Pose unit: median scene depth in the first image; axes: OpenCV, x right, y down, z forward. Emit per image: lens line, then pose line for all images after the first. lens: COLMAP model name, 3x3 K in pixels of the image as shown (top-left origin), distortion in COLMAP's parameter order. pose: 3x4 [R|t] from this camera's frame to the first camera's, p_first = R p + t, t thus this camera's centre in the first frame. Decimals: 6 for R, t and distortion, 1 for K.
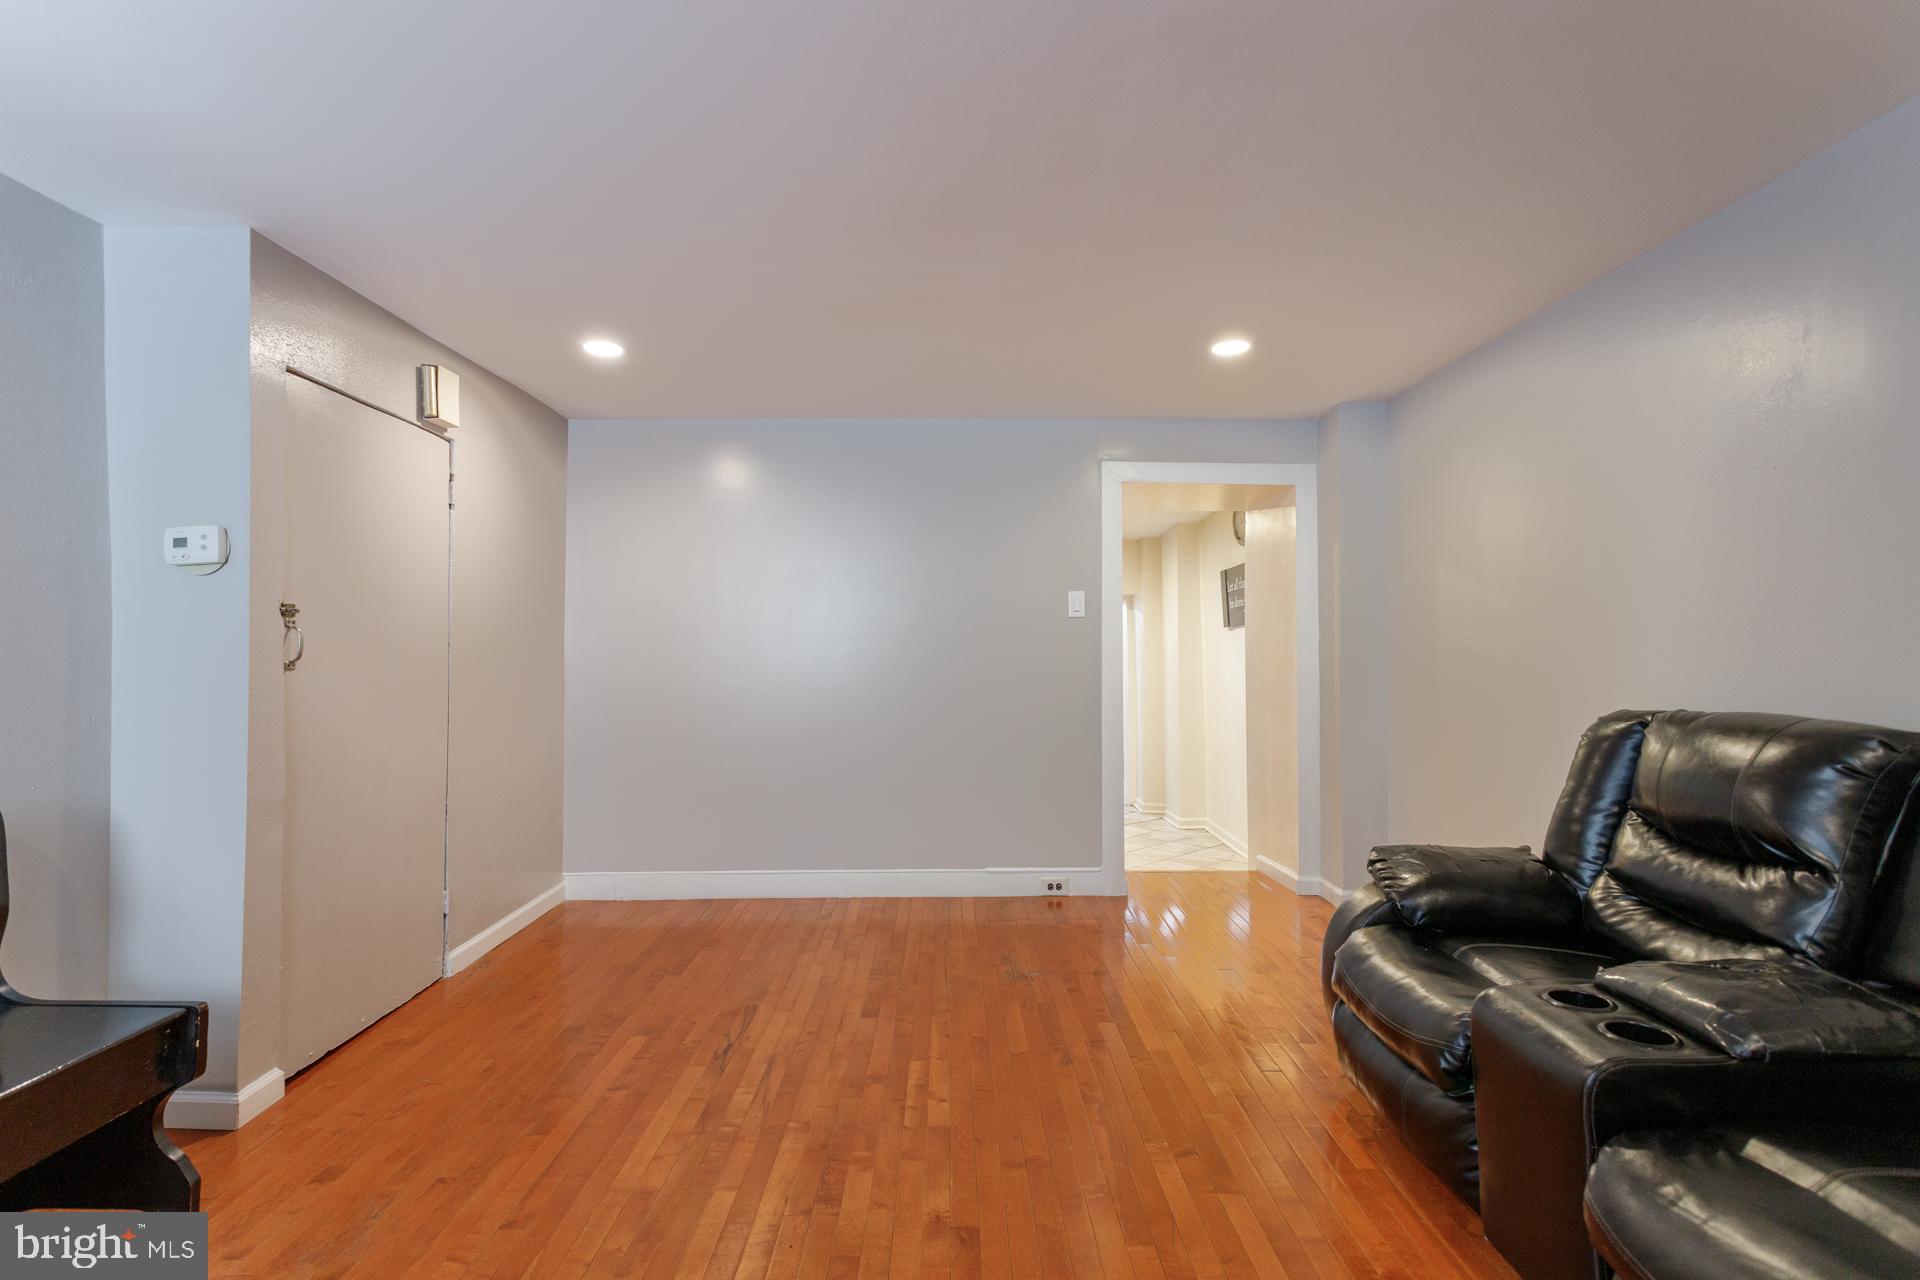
lens RADIAL K [[892.9, 0, 956.9], [0, 892.9, 643.1], [0, 0, 1]] dist [0.016276, 0.000237]
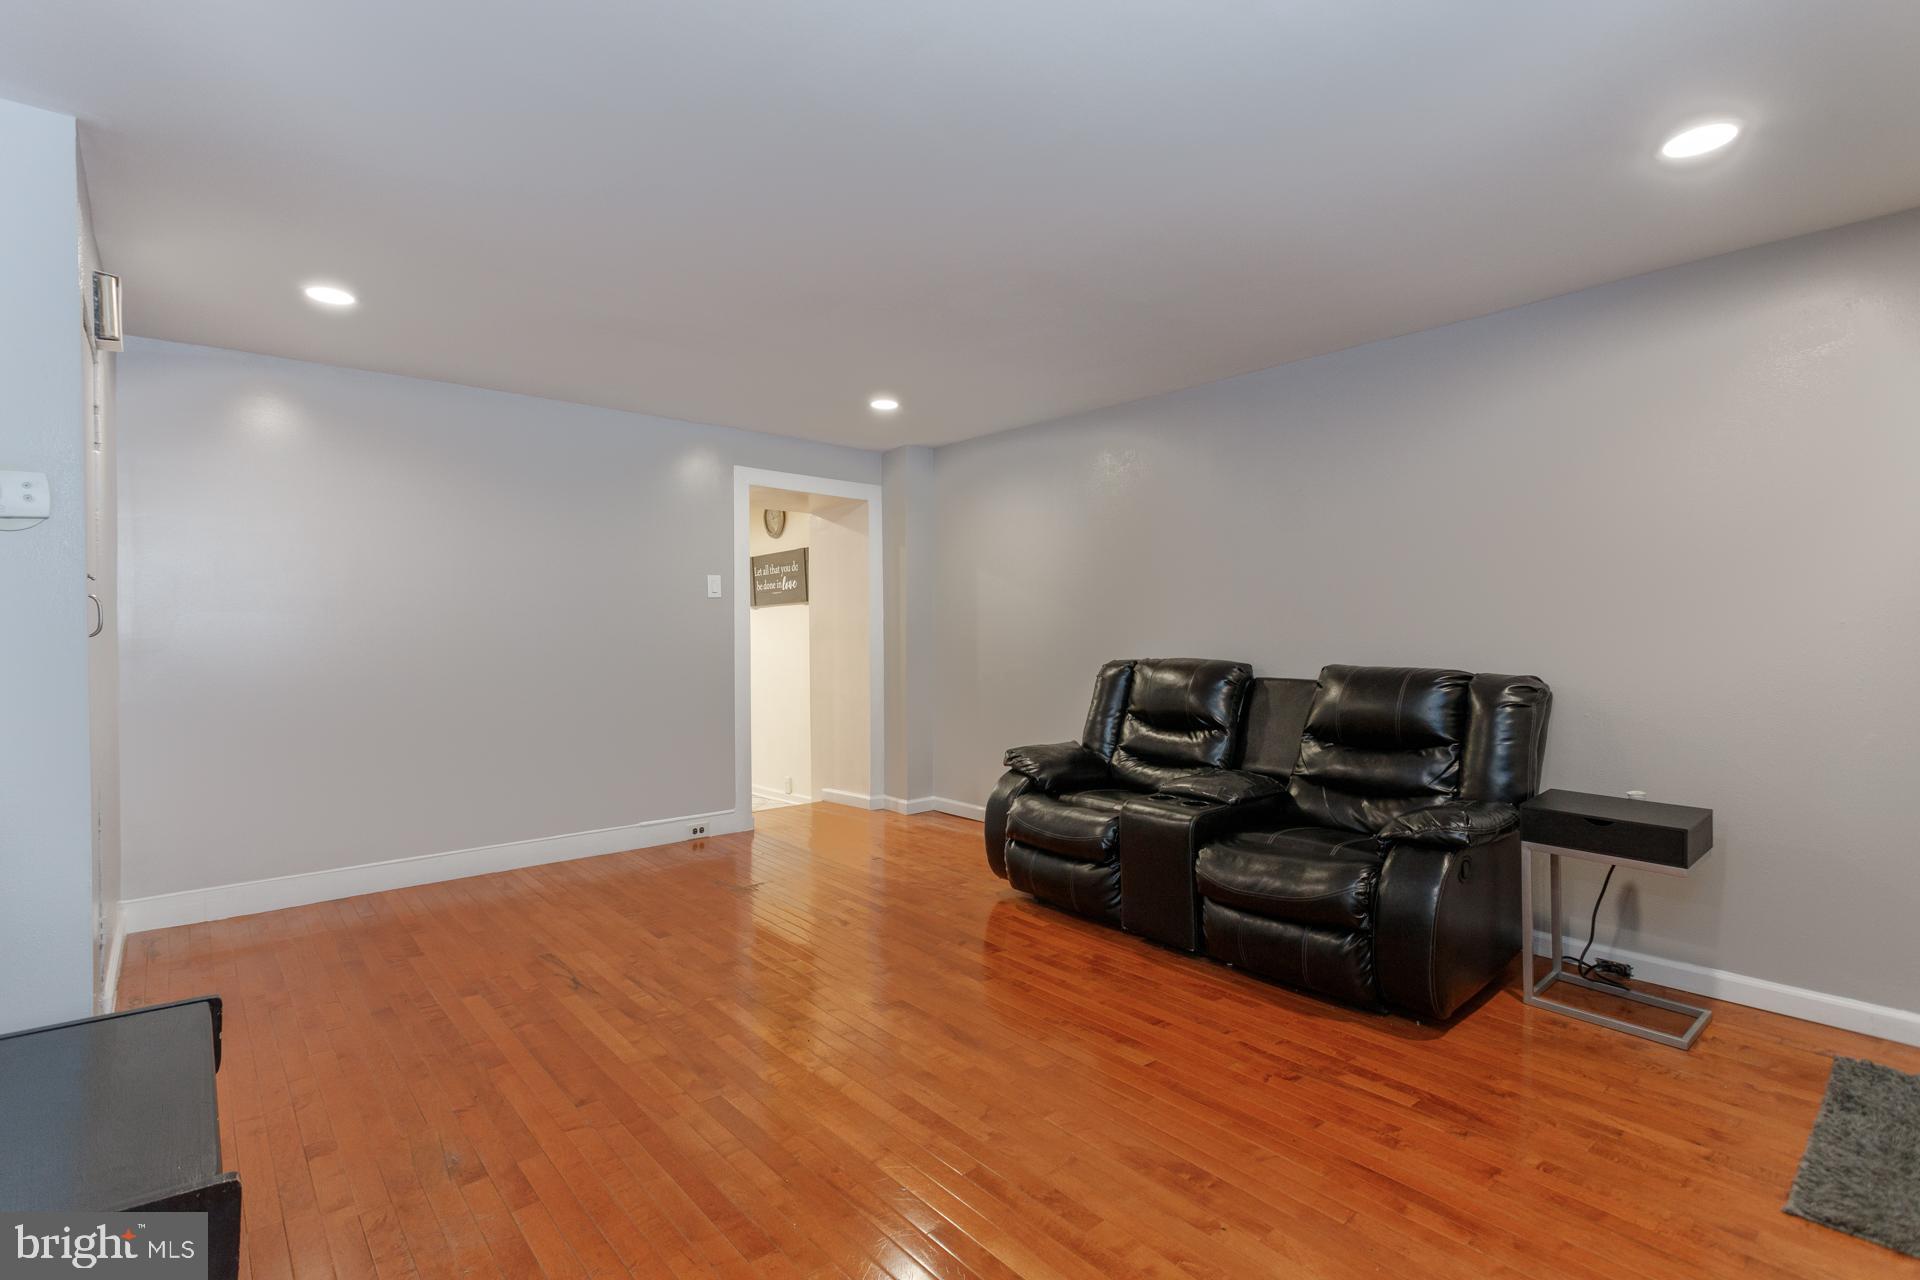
lens RADIAL K [[900.2, 0, 949.3], [0, 900.2, 640.2], [0, 0, 1]] dist [0.019783, -0.000082]
pose [[0.769973, -0.007602, 0.638031, -0.680227], [-0.006803, 0.999774, 0.020121, 0.001380], [-0.638040, -0.019833, 0.769748, -0.175662]]
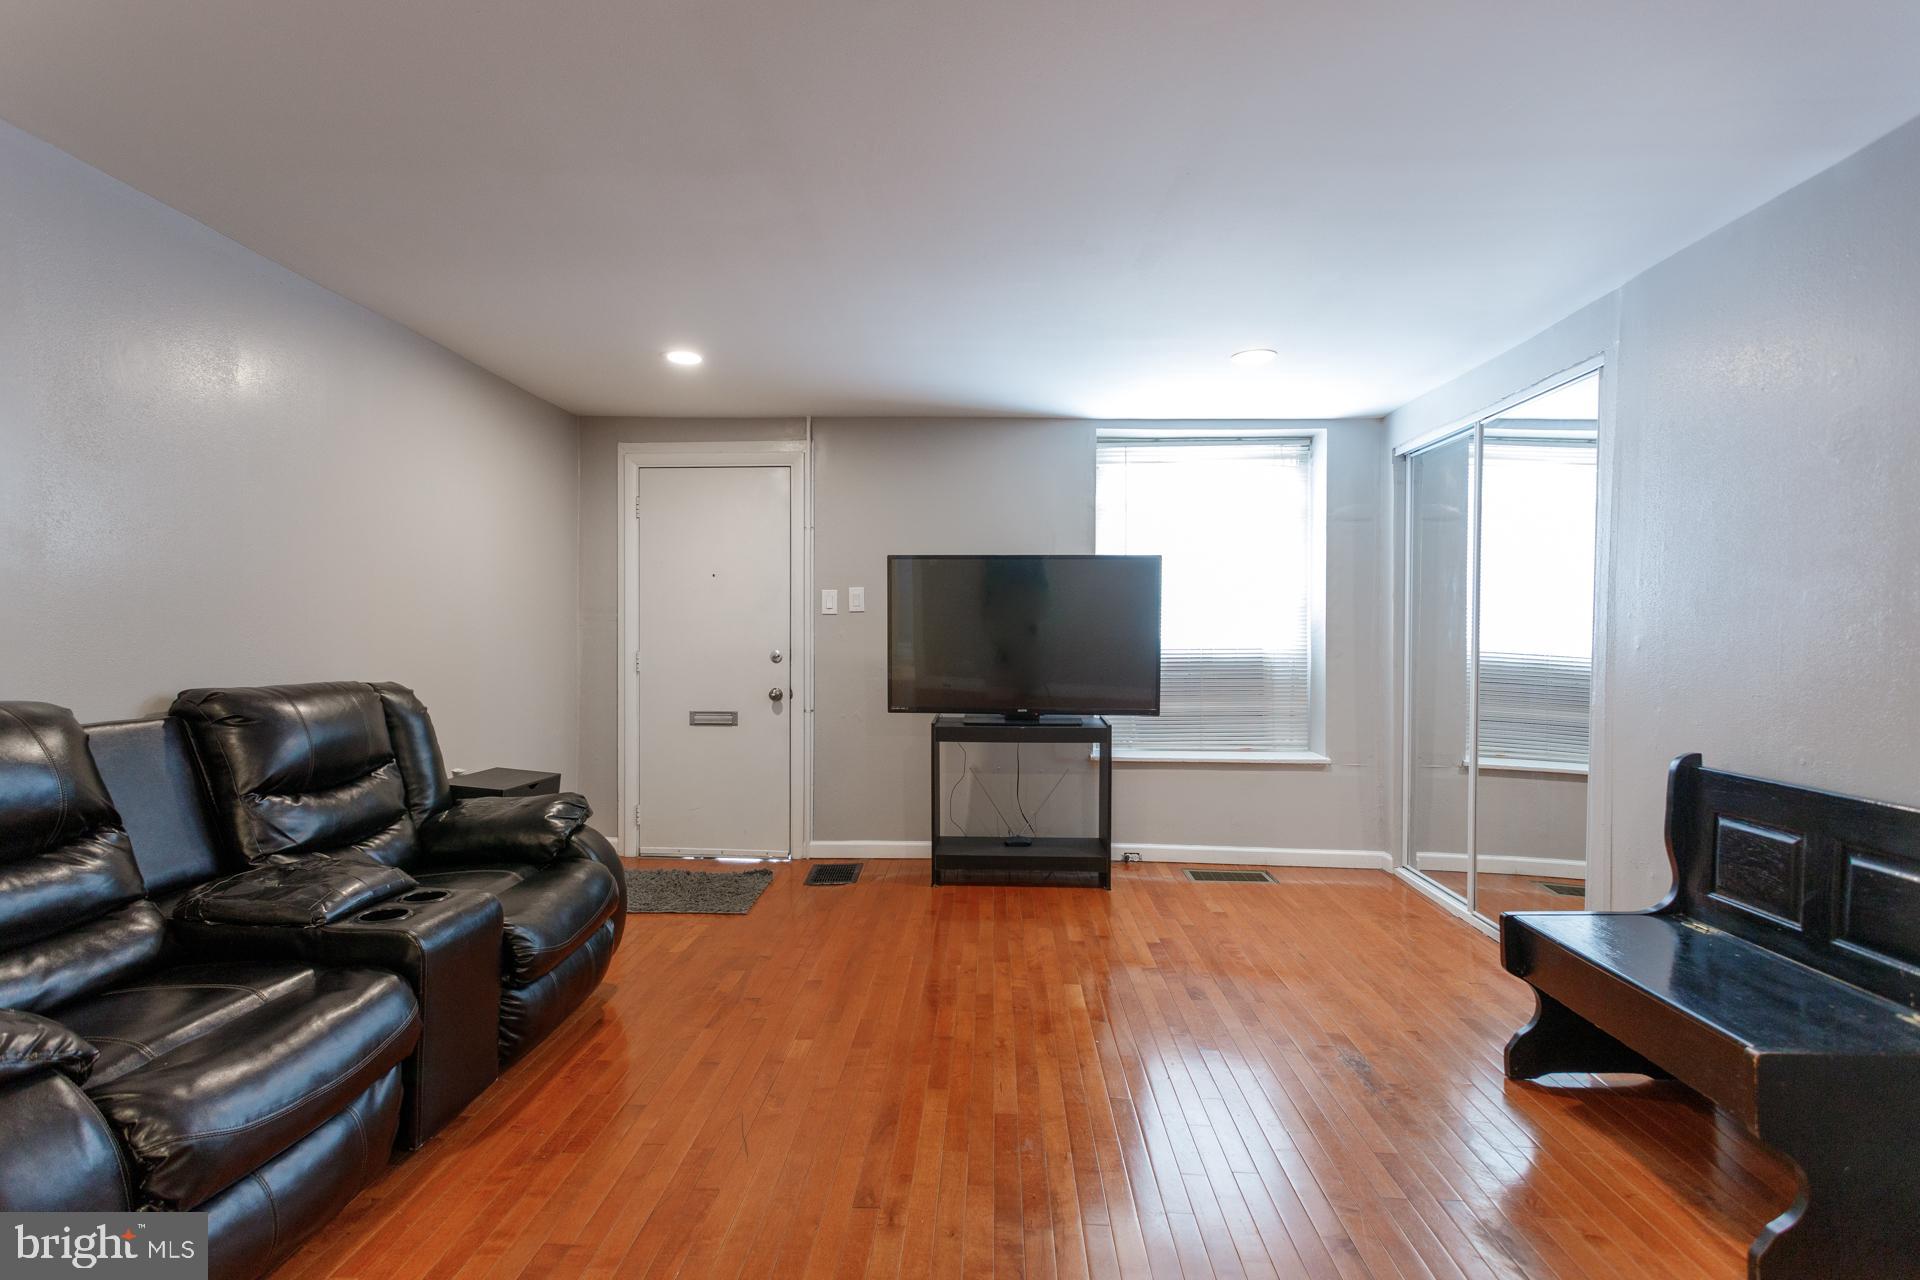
lens RADIAL K [[900.2, 0, 949.3], [0, 900.2, 640.2], [0, 0, 1]] dist [0.019783, -0.000082]
pose [[-0.998147, -0.005209, 0.060628, -0.107276], [-0.005675, 0.999956, -0.007518, 0.019283], [-0.060587, -0.007848, -0.998132, 1.521544]]
